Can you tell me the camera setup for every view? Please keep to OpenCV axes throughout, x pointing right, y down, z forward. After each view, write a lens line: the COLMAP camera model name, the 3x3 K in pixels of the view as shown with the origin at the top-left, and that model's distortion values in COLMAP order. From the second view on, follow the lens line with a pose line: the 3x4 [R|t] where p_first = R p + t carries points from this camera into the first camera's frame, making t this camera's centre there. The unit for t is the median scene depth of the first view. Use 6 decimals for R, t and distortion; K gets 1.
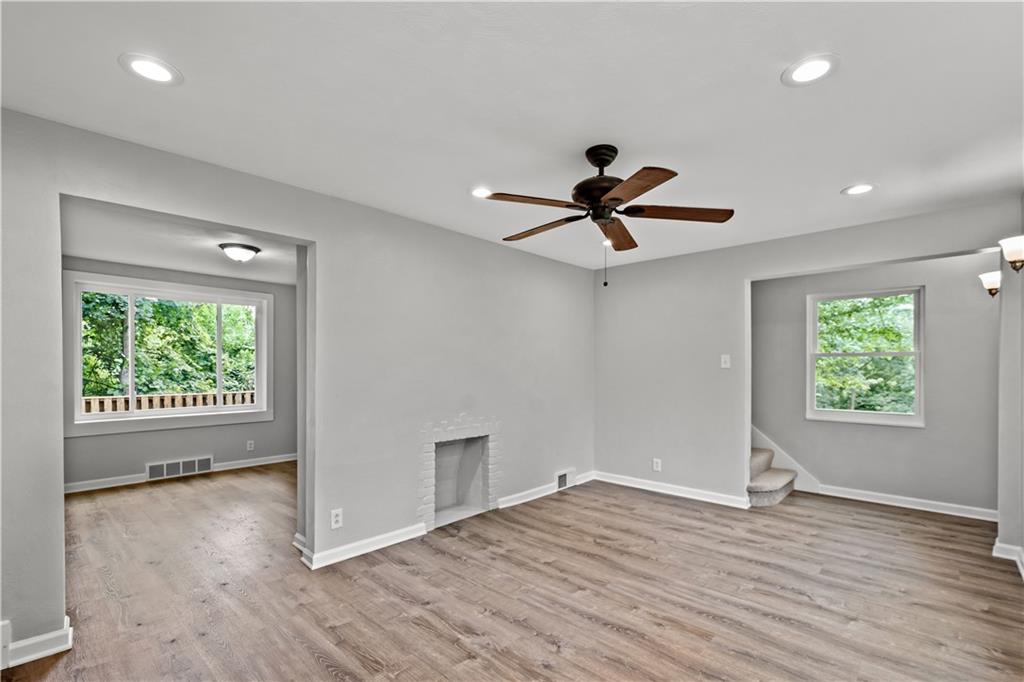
lens RADIAL K [[455.1, 0, 507.9], [0, 455.1, 369.1], [0, 0, 1]] dist [0.002236, 0.000241]
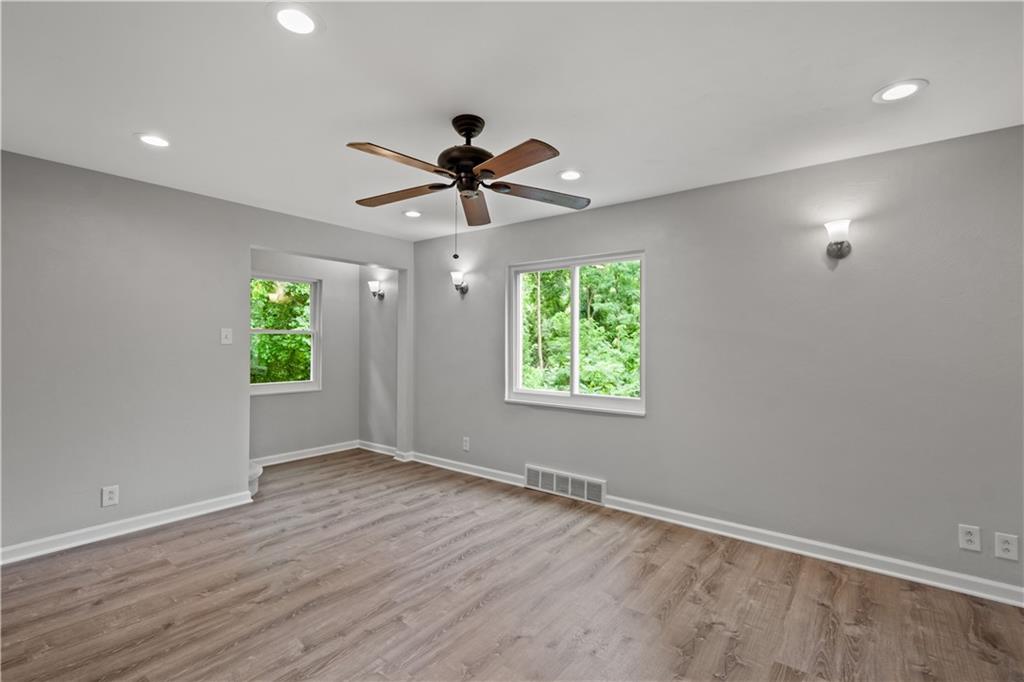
lens RADIAL K [[461.4, 0, 529.2], [0, 461.4, 339.6], [0, 0, 1]] dist [0.000829, 0.000003]
pose [[-0.111946, 0.008539, 0.993678, -0.604681], [0.000746, 0.999964, -0.008509, -0.005006], [-0.993714, -0.000211, -0.111948, 0.766047]]
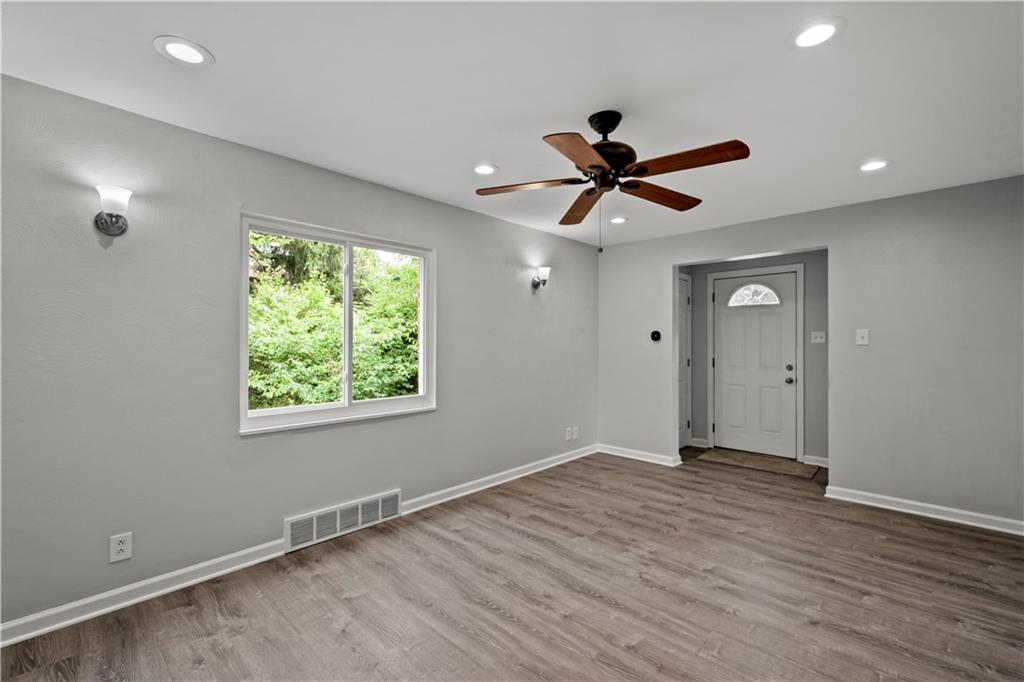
lens RADIAL K [[446.1, 0, 512.0], [0, 446.1, 341.0], [0, 0, 1]] dist [0.000774, 0.000092]
pose [[-0.999977, 0.000236, 0.006832, 0.308797], [0.000278, 0.999981, 0.006225, -0.008655], [-0.006831, 0.006227, -0.999957, 1.517358]]
